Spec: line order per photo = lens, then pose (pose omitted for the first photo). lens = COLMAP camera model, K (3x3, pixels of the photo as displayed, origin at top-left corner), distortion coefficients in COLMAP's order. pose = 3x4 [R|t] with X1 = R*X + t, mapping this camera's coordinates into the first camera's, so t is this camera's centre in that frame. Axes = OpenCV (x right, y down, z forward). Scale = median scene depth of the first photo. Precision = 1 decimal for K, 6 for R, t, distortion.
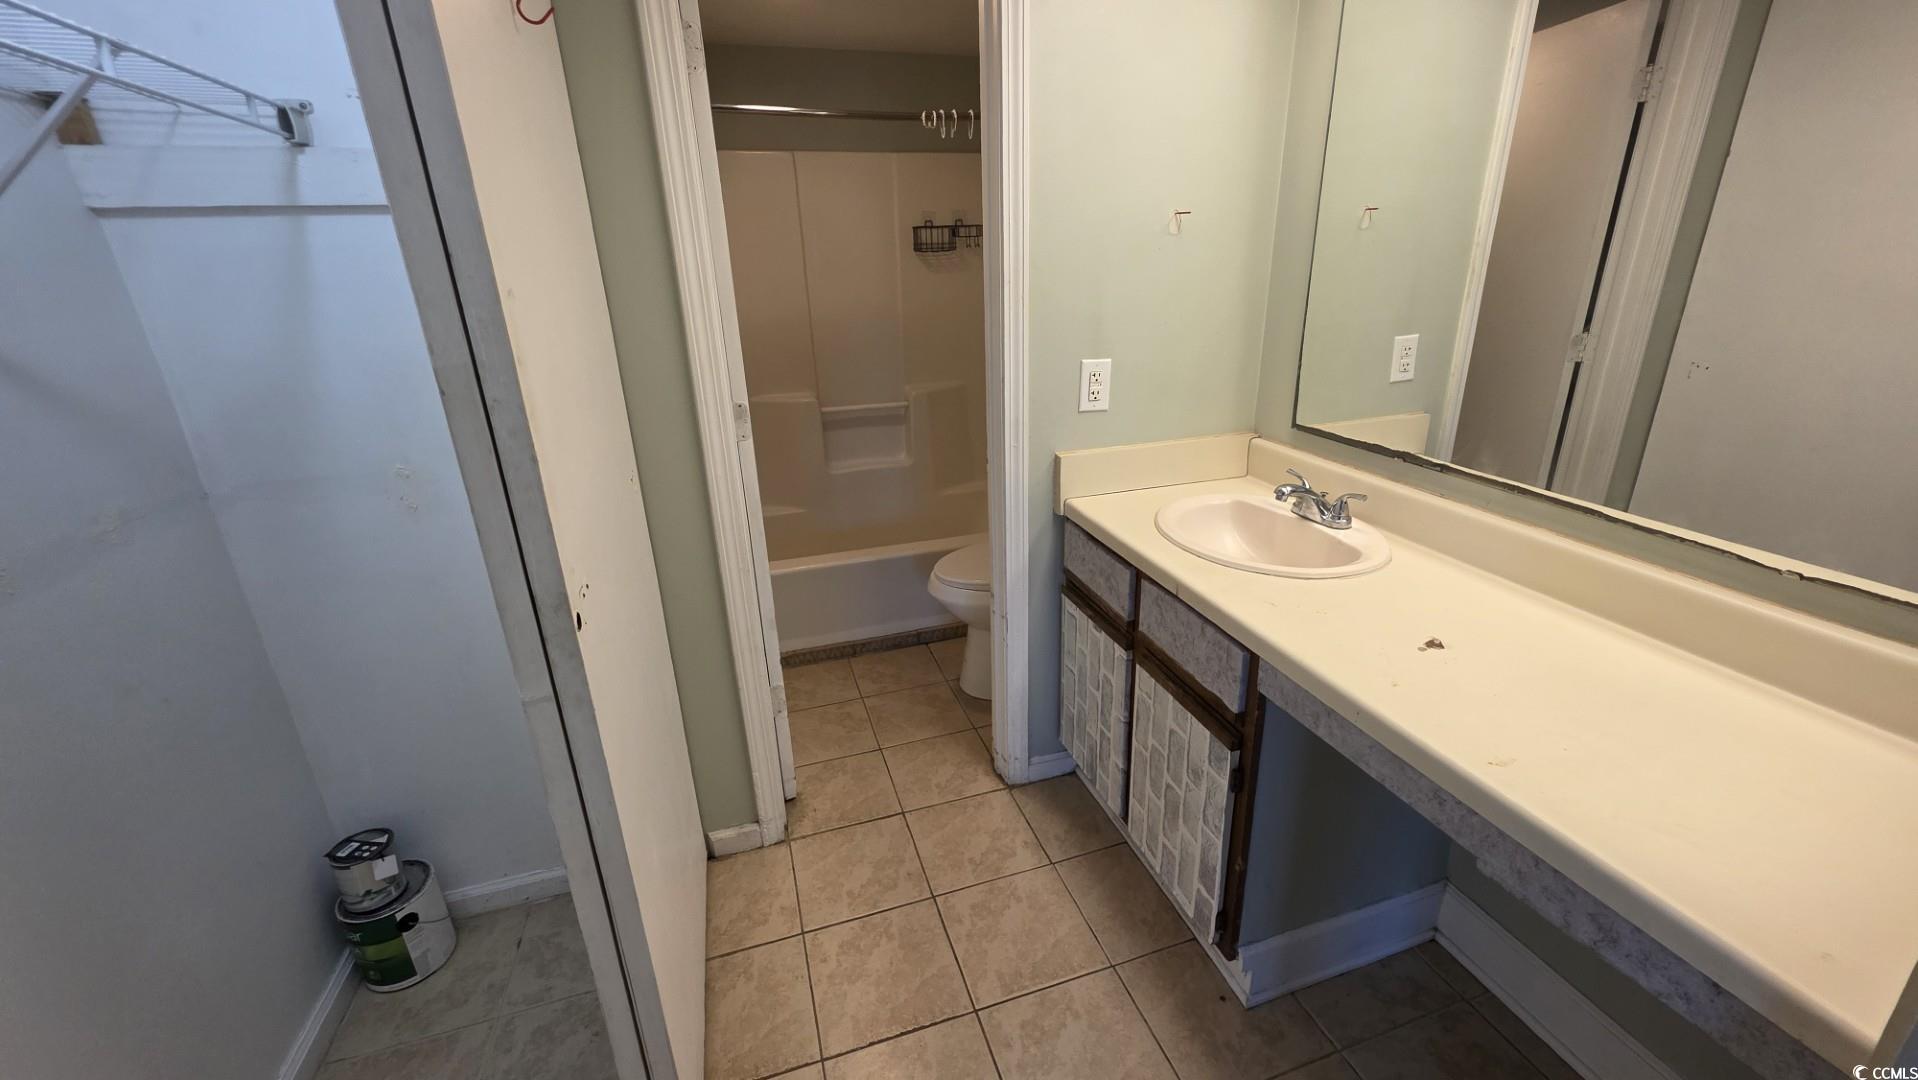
lens RADIAL K [[761.1, 0, 965.8], [0, 761.1, 541.4], [0, 0, 1]] dist [0.000843, -0.000151]
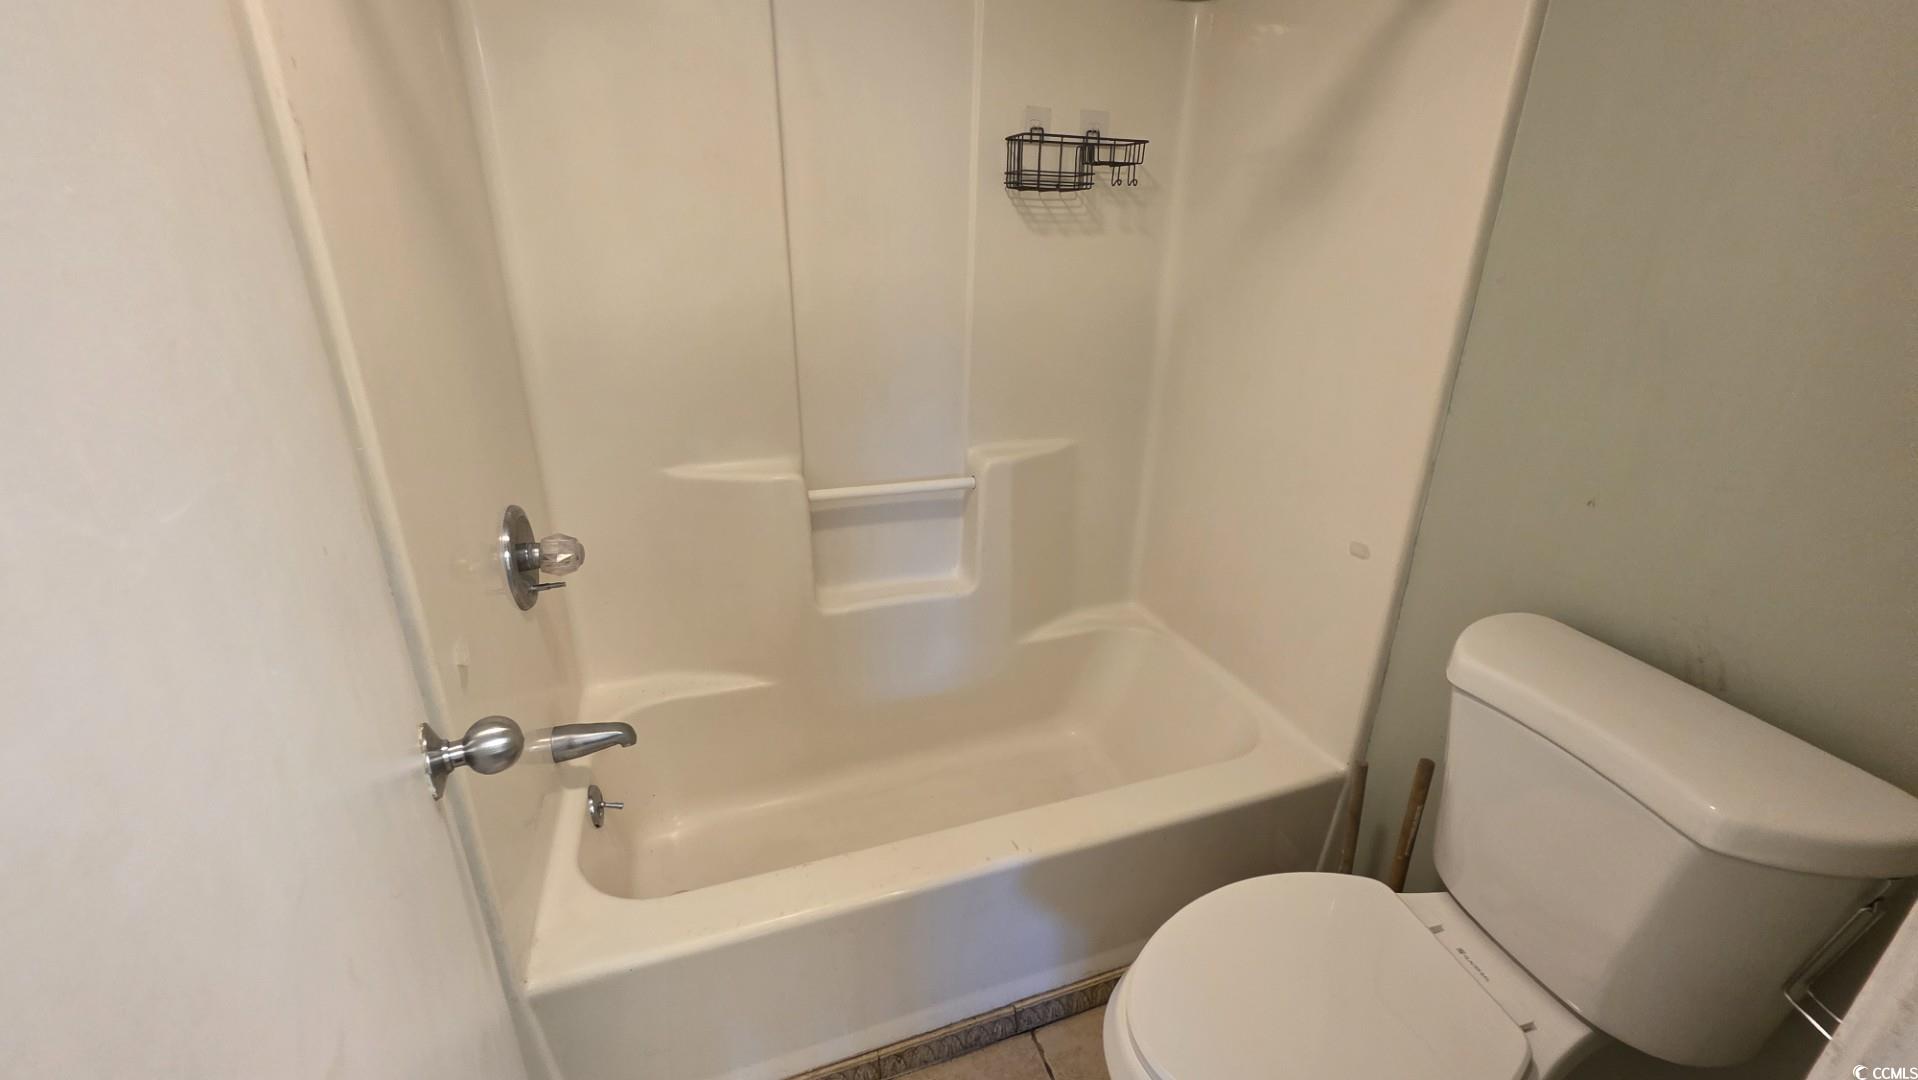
lens RADIAL K [[761.1, 0, 957.6], [0, 761.1, 532.9], [0, 0, 1]] dist [0.000843, -0.000151]
pose [[0.998225, 0.028301, 0.052393, -0.116827], [-0.030435, 0.998720, 0.040401, -0.171440], [-0.051183, -0.041924, 0.997809, 0.486095]]
